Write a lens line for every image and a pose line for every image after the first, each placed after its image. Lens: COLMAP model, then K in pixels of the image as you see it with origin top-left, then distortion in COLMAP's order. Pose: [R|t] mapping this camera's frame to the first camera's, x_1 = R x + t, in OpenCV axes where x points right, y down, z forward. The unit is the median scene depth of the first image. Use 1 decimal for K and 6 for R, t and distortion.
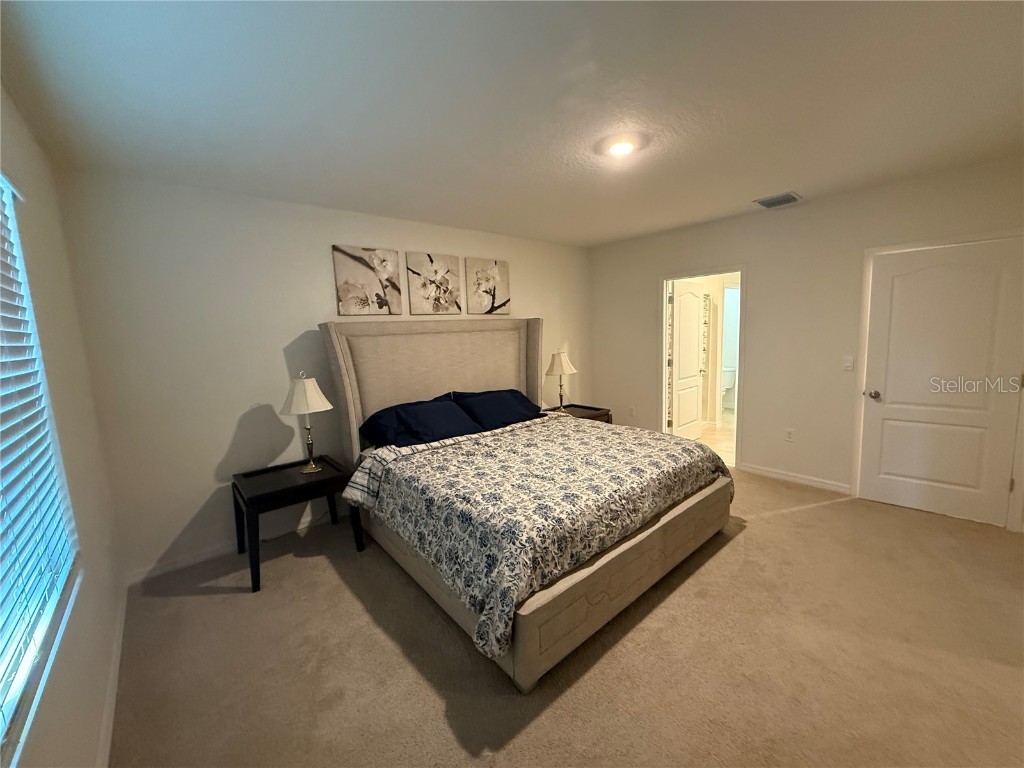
lens RADIAL K [[408.5, 0, 509.4], [0, 408.5, 383.3], [0, 0, 1]] dist [-0.001461, 0.000727]
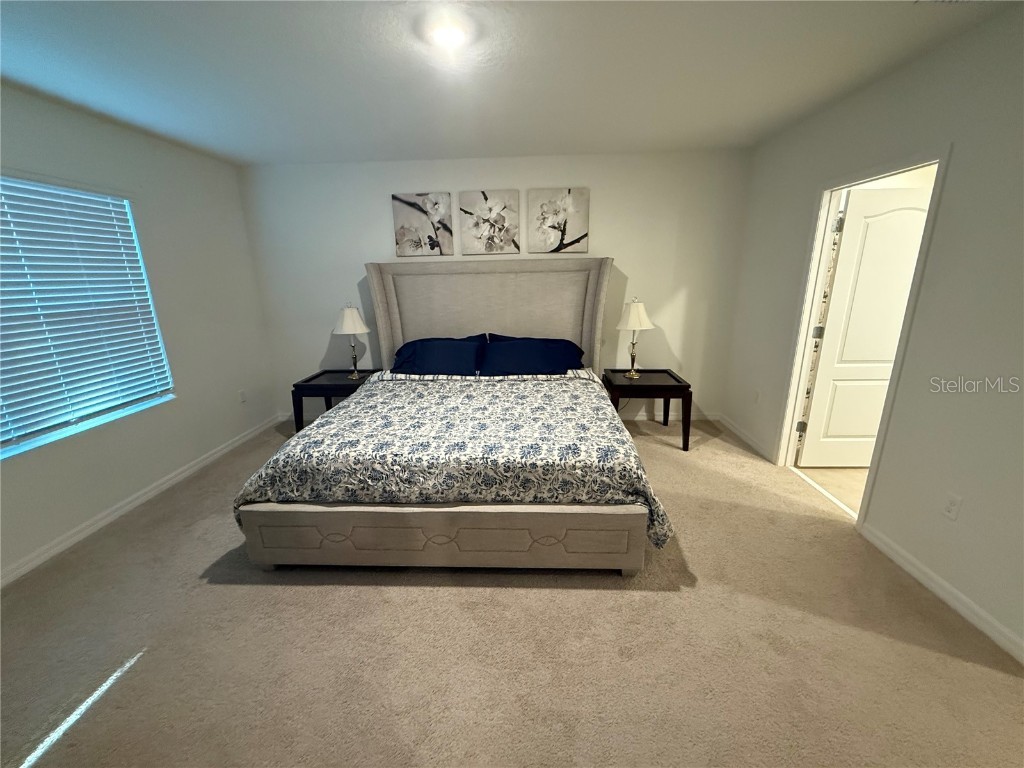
lens RADIAL K [[408.5, 0, 509.4], [0, 408.5, 383.3], [0, 0, 1]] dist [-0.001461, 0.000727]
pose [[0.725328, 0.204187, -0.657424, 0.624303], [-0.097253, 0.975814, 0.195776, -0.065386], [0.681499, -0.078065, 0.727644, 0.302084]]
